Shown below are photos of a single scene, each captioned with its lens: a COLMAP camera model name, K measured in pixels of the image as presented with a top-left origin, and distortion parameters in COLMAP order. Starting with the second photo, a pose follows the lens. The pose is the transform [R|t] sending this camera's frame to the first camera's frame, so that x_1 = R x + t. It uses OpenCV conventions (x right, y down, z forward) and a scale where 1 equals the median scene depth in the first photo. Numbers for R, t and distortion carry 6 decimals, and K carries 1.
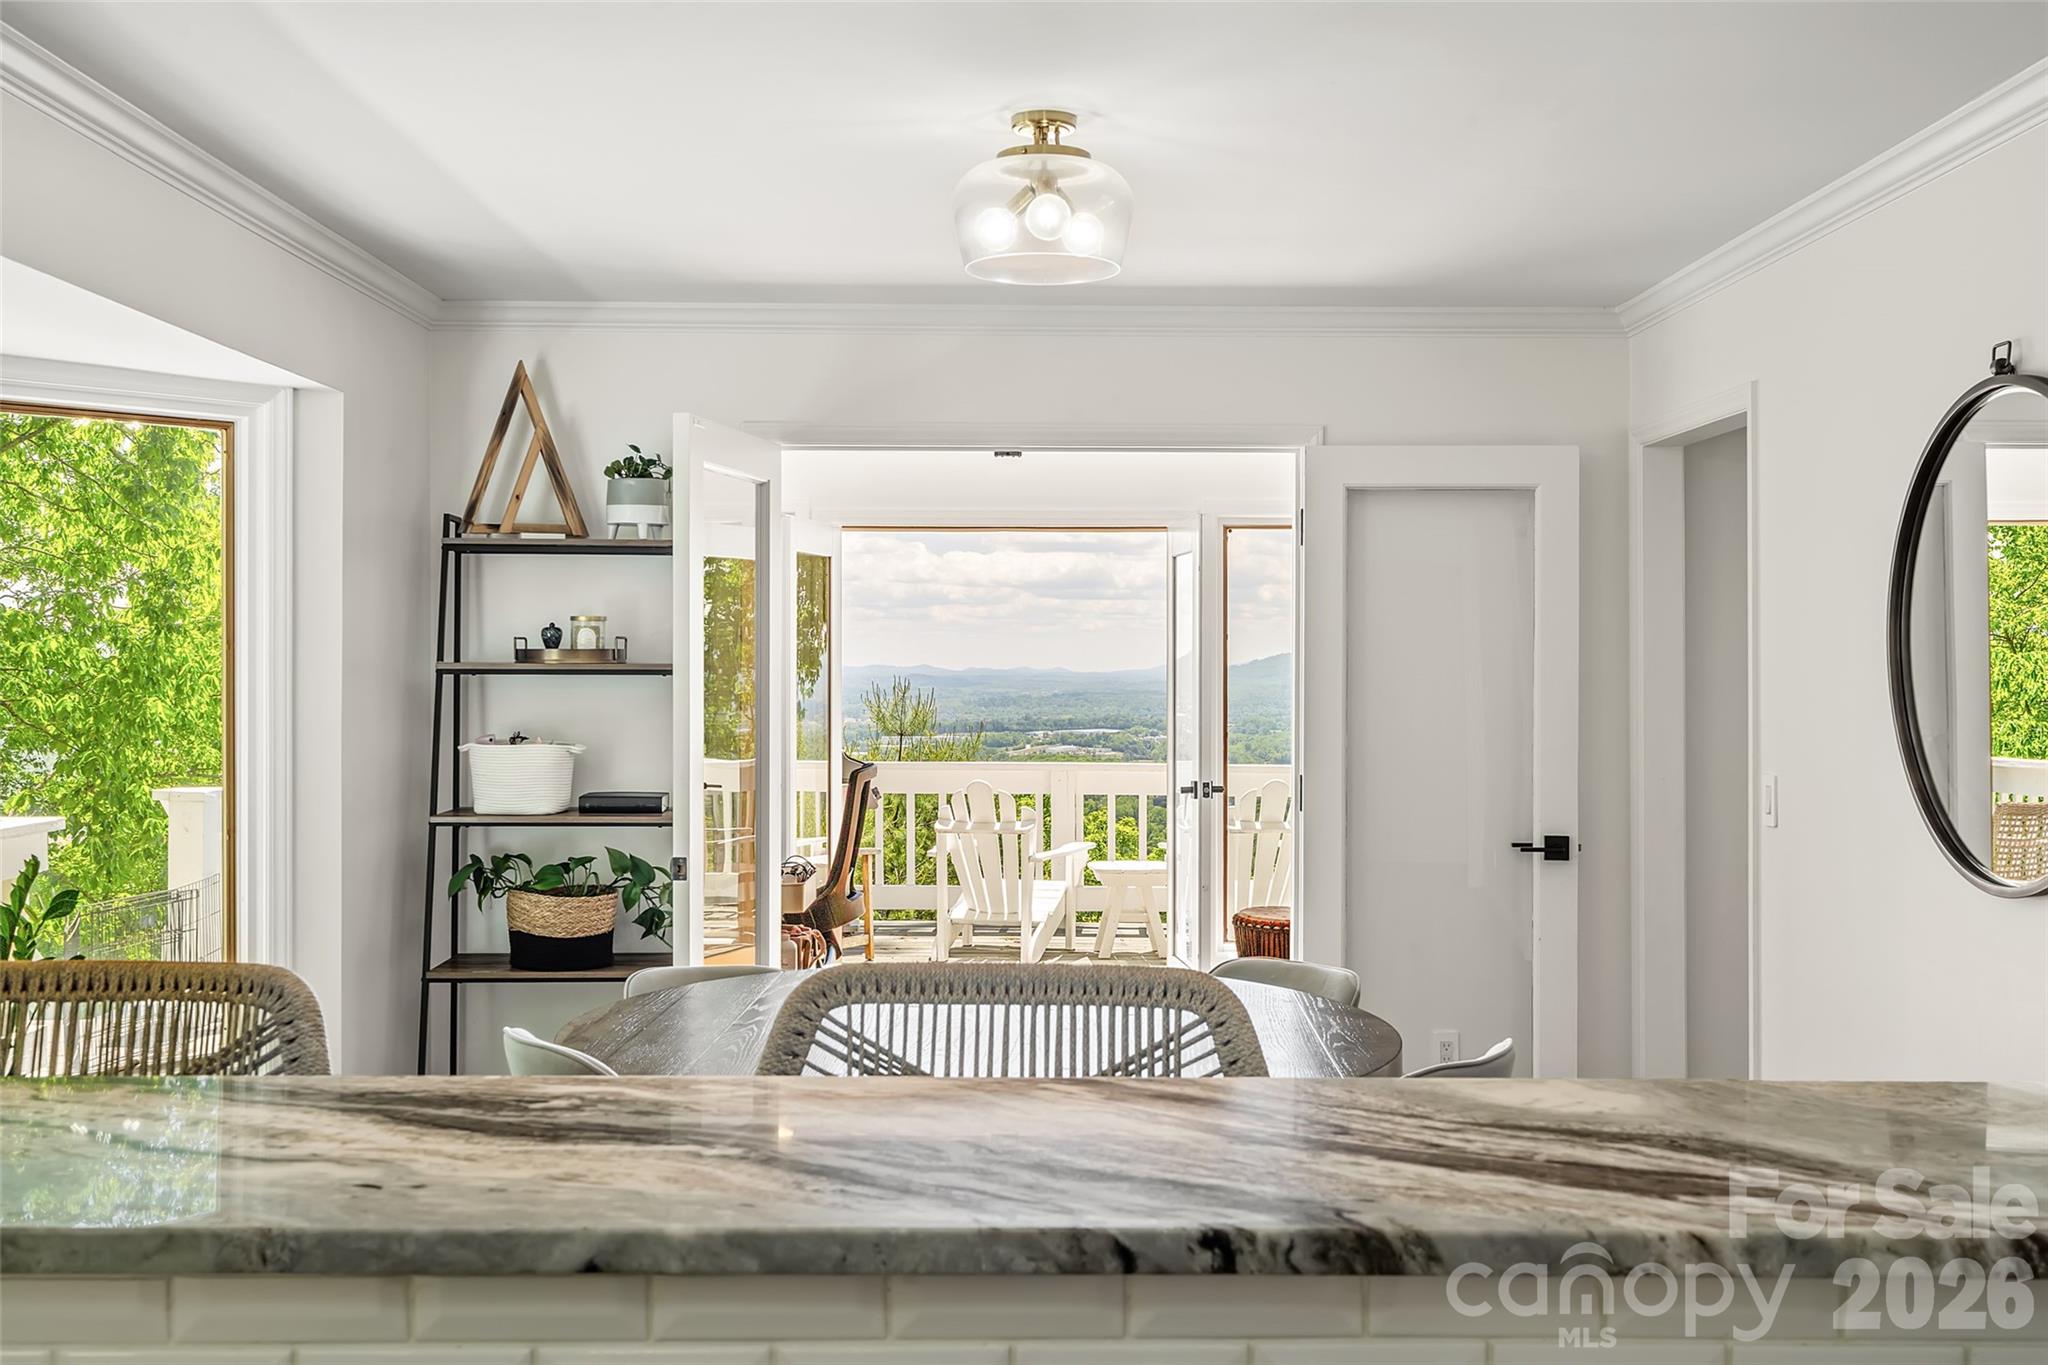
lens RADIAL K [[1987.0, 0, 1024.0], [0, 1987.0, 682.5], [0, 0, 1]] dist [0.006051, 0.005728]
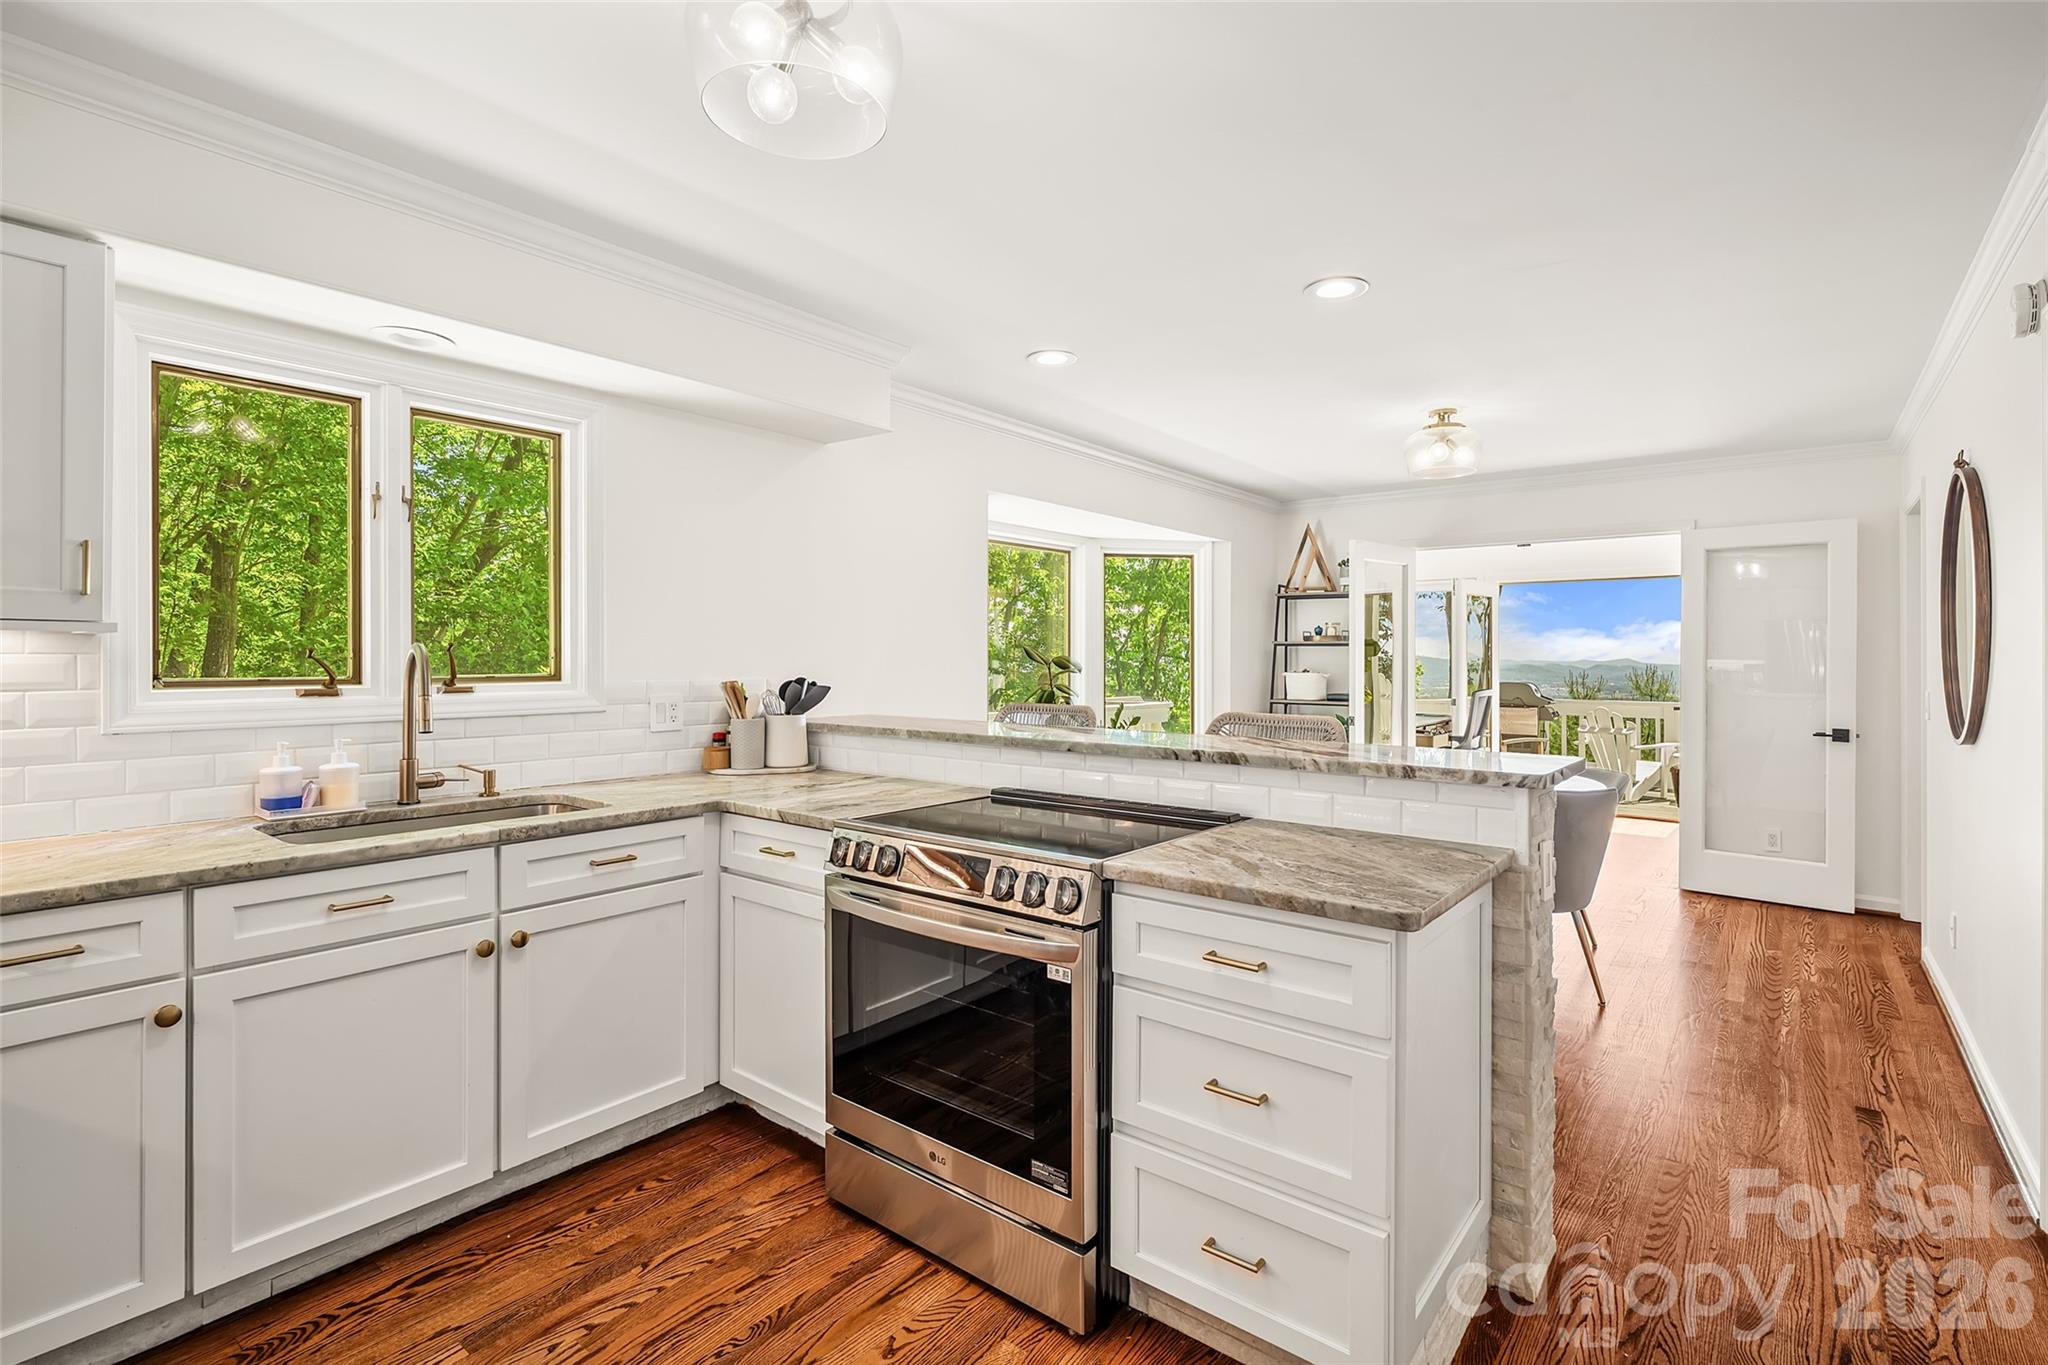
lens RADIAL K [[917.8, 0, 1029.4], [0, 917.8, 657.1], [0, 0, 1]] dist [-0.016297, 0.000034]
pose [[0.767661, -0.000436, -0.640856, 0.227760], [-0.008850, 0.999897, -0.011281, 0.026400], [0.640796, 0.014331, 0.767578, -0.135822]]
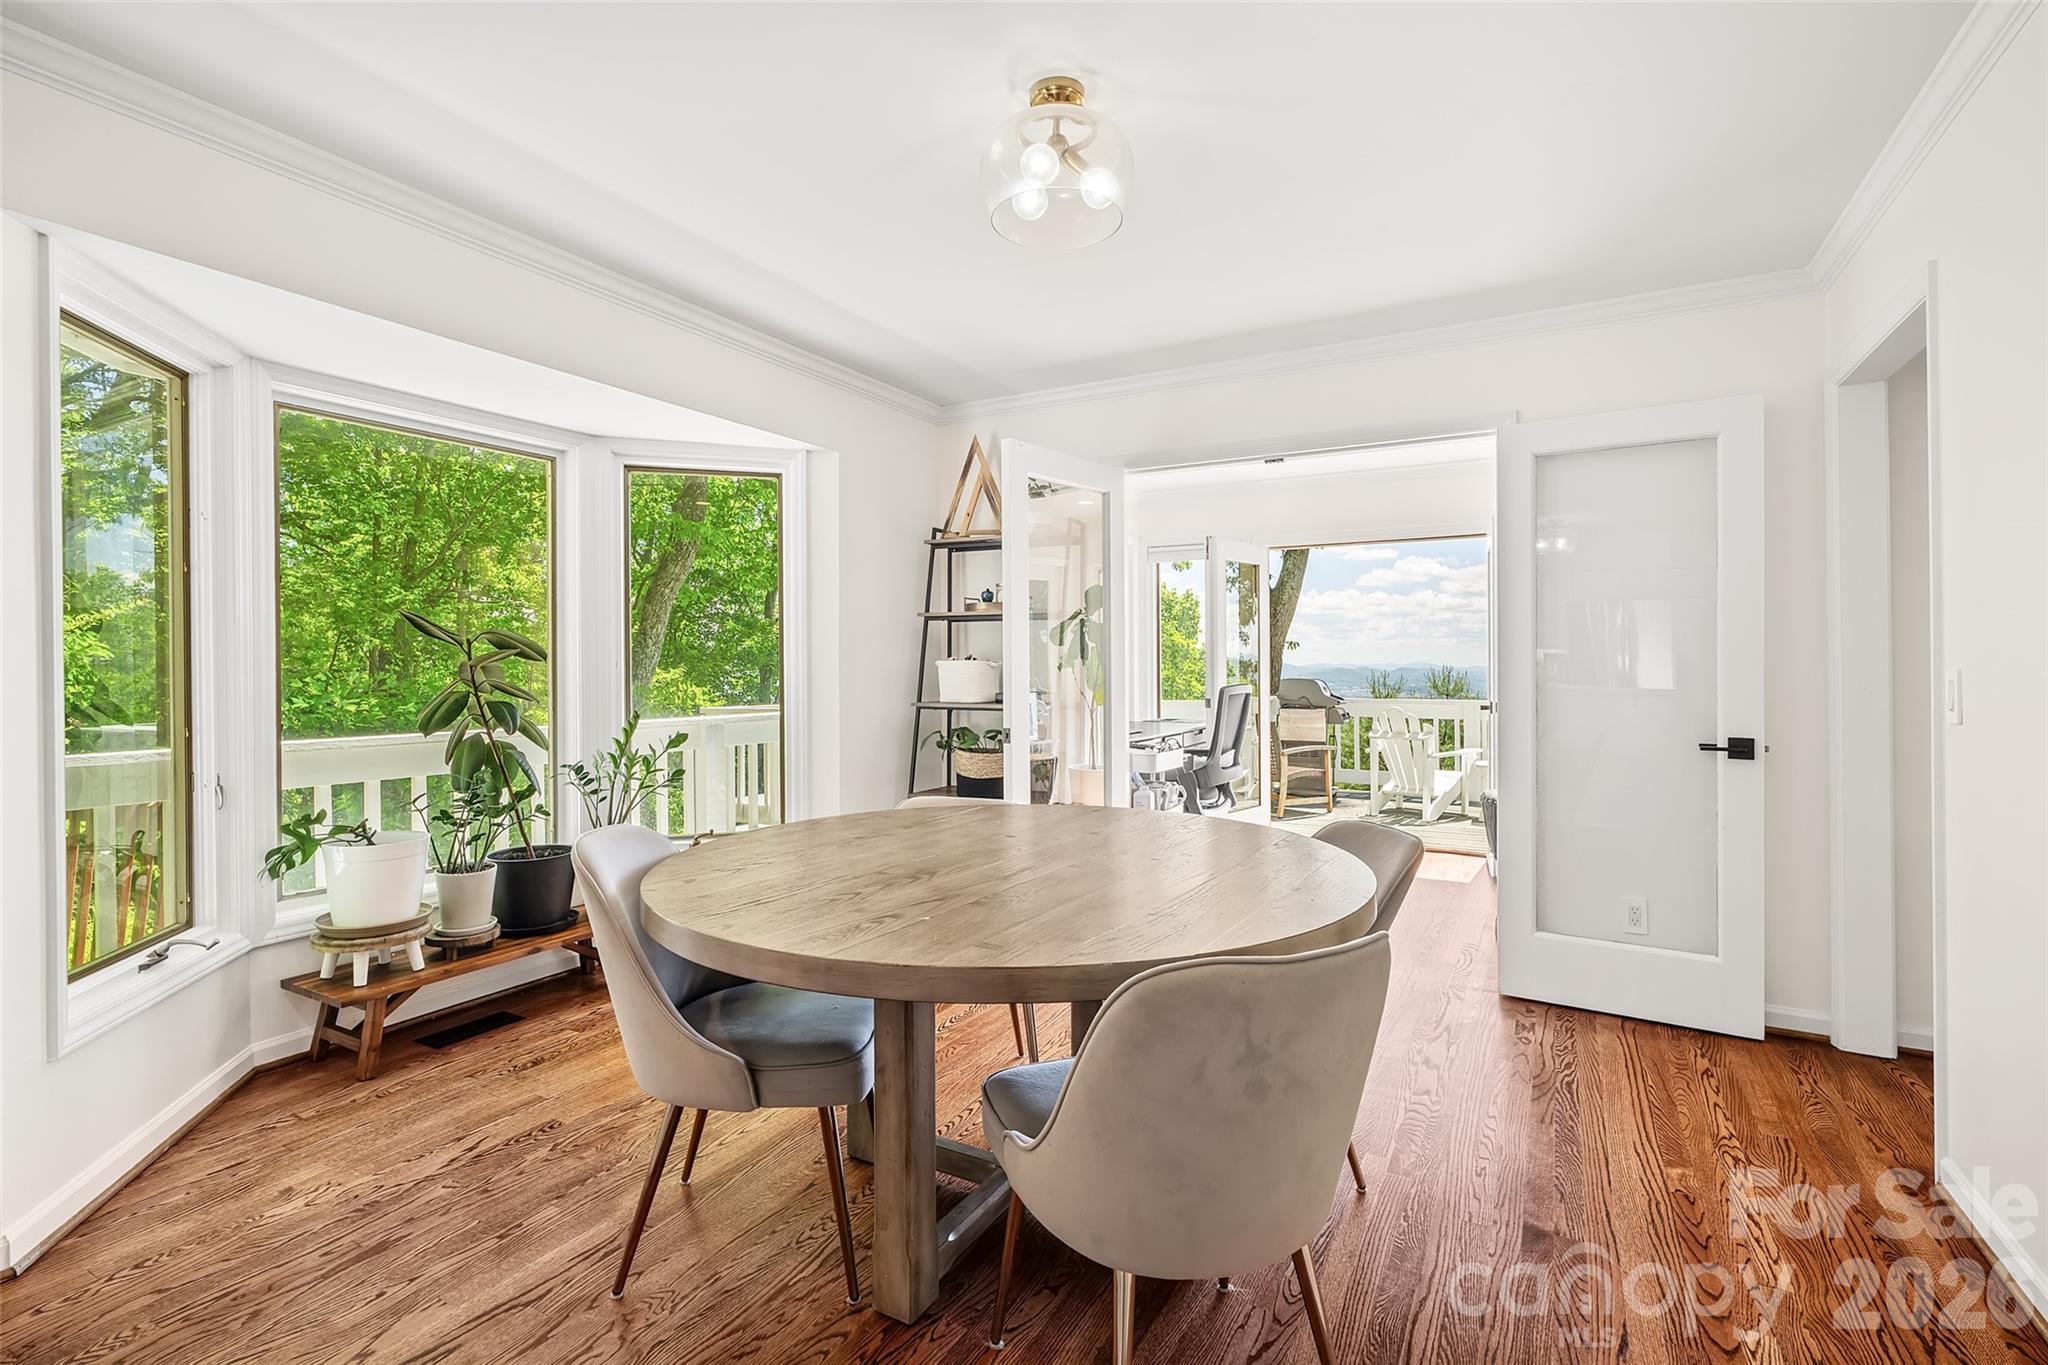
lens RADIAL K [[931.8, 0, 1031.5], [0, 931.8, 660.6], [0, 0, 1]] dist [-0.003895, -0.000873]
pose [[0.869847, -0.006285, -0.493281, 0.176940], [-0.000803, 0.999899, -0.014157, 0.040871], [0.493321, 0.012711, 0.869755, 0.337877]]
